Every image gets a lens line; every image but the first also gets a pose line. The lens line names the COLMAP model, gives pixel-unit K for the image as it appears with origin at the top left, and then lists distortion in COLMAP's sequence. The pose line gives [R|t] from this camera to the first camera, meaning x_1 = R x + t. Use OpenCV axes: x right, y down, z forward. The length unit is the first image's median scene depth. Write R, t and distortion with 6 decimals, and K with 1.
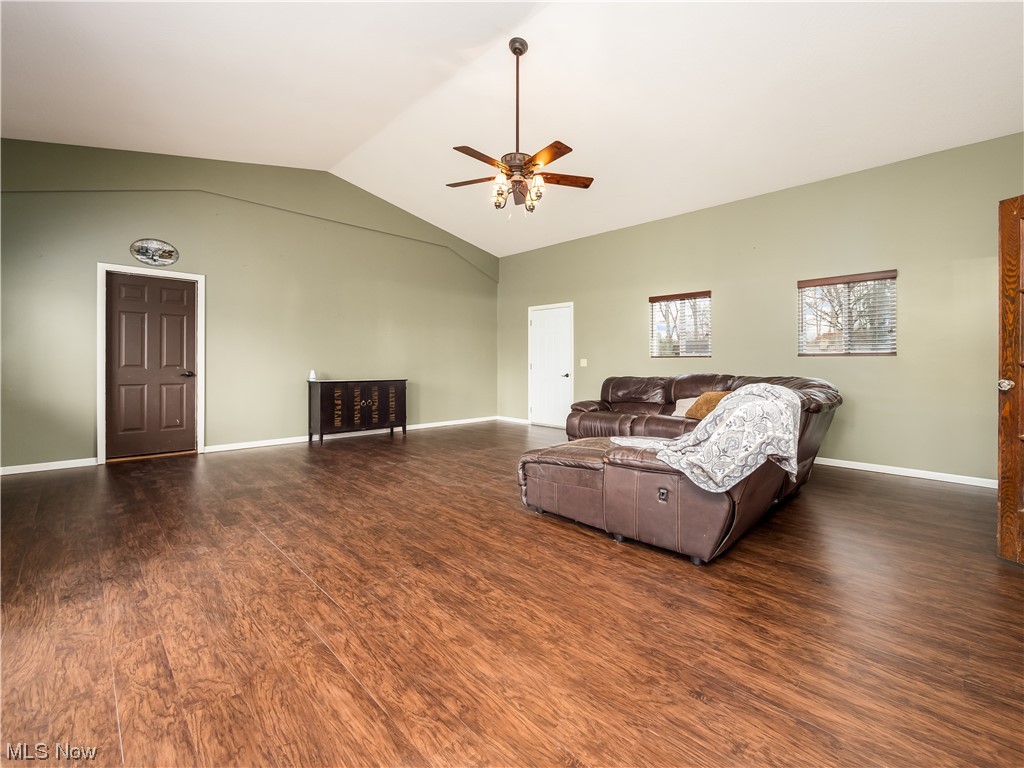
lens RADIAL K [[433.3, 0, 518.9], [0, 433.3, 373.1], [0, 0, 1]] dist [0.000163, 0.000384]
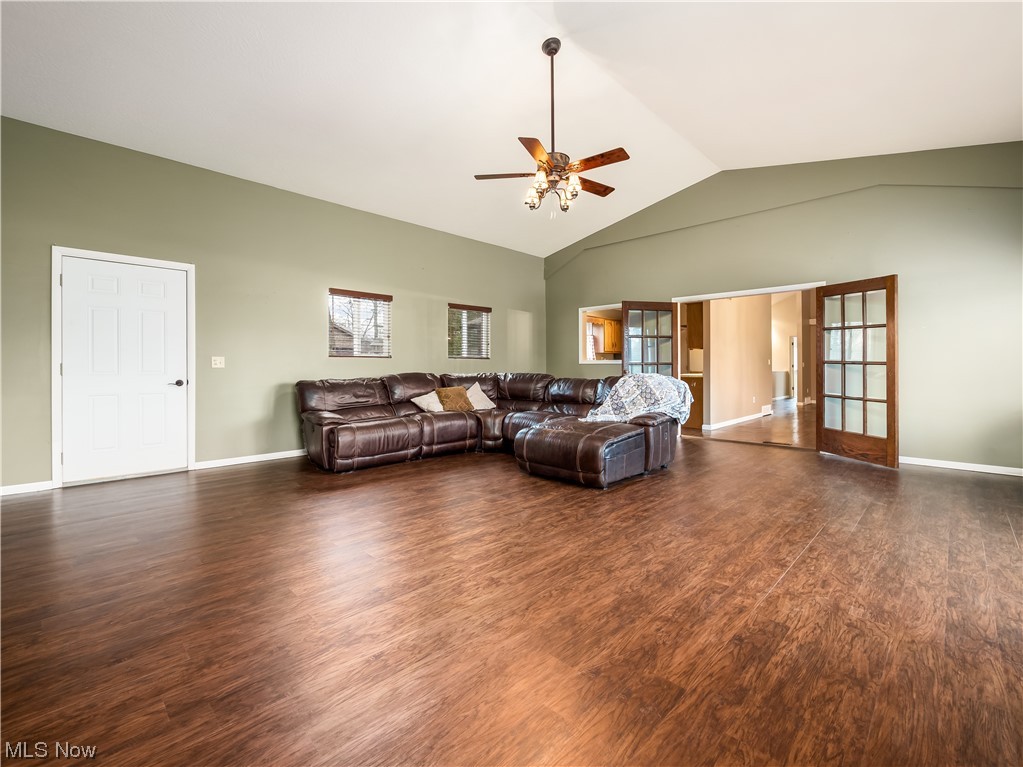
lens RADIAL K [[432.9, 0, 518.4], [0, 432.9, 372.6], [0, 0, 1]] dist [0.000163, 0.000384]
pose [[0.013526, -0.022125, 0.999664, -1.315442], [0.022476, 0.999509, 0.021818, -0.033220], [-0.999656, 0.022173, 0.014017, 1.392018]]
